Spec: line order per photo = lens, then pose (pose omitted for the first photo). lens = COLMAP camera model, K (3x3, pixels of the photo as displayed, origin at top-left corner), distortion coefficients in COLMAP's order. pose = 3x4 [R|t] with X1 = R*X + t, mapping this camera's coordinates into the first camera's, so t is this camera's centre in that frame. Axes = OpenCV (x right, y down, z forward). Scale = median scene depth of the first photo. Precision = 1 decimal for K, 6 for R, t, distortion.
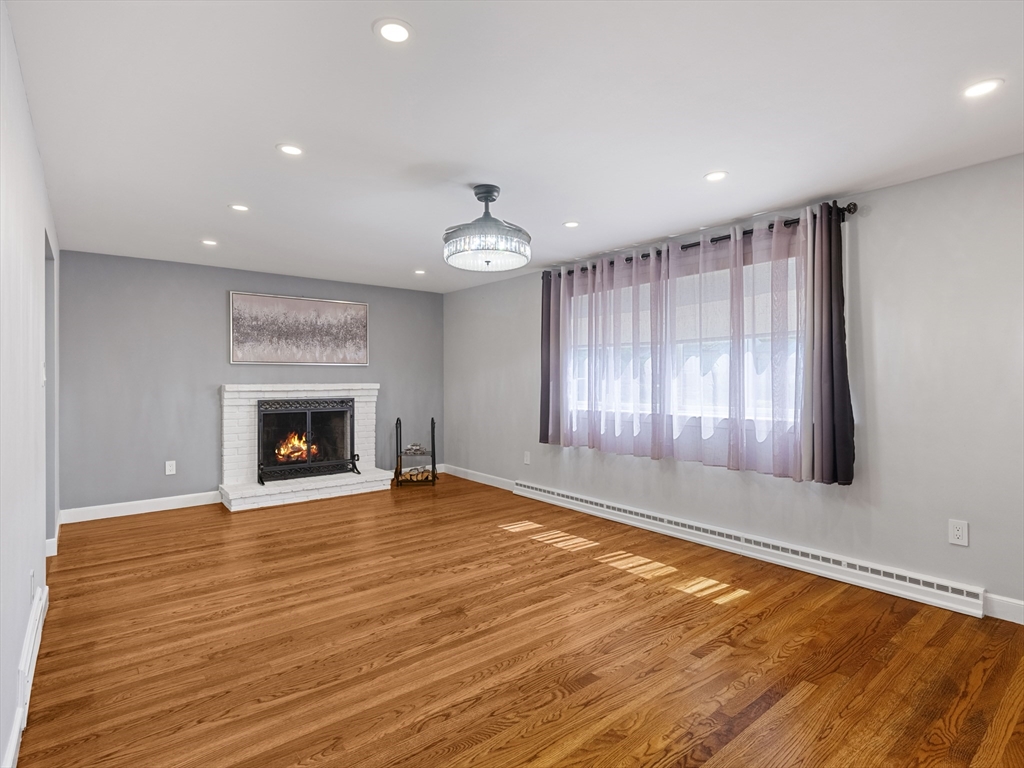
lens RADIAL K [[522.7, 0, 511.1], [0, 522.7, 385.0], [0, 0, 1]] dist [-0.000052, -0.000149]
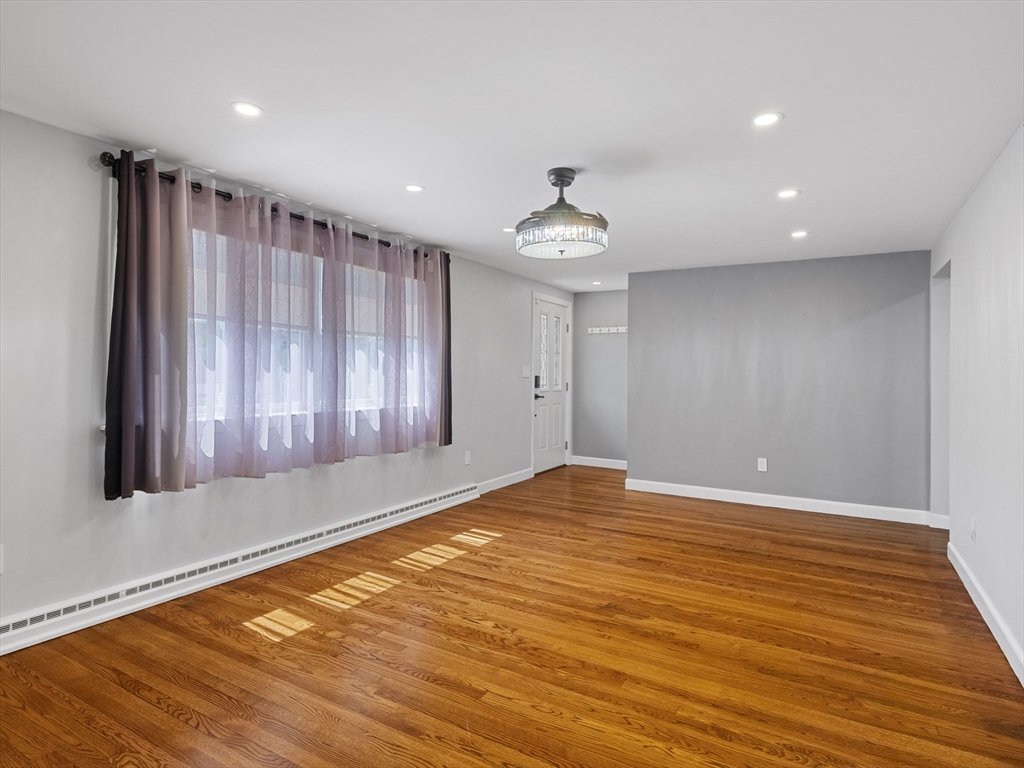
lens RADIAL K [[563.3, 0, 511.1], [0, 563.3, 377.1], [0, 0, 1]] dist [0.000577, 0.000037]
pose [[-0.354788, -0.008819, 0.934905, -0.829555], [-0.003467, 0.999961, 0.008117, -0.013213], [-0.934940, -0.000361, -0.354805, 1.239926]]
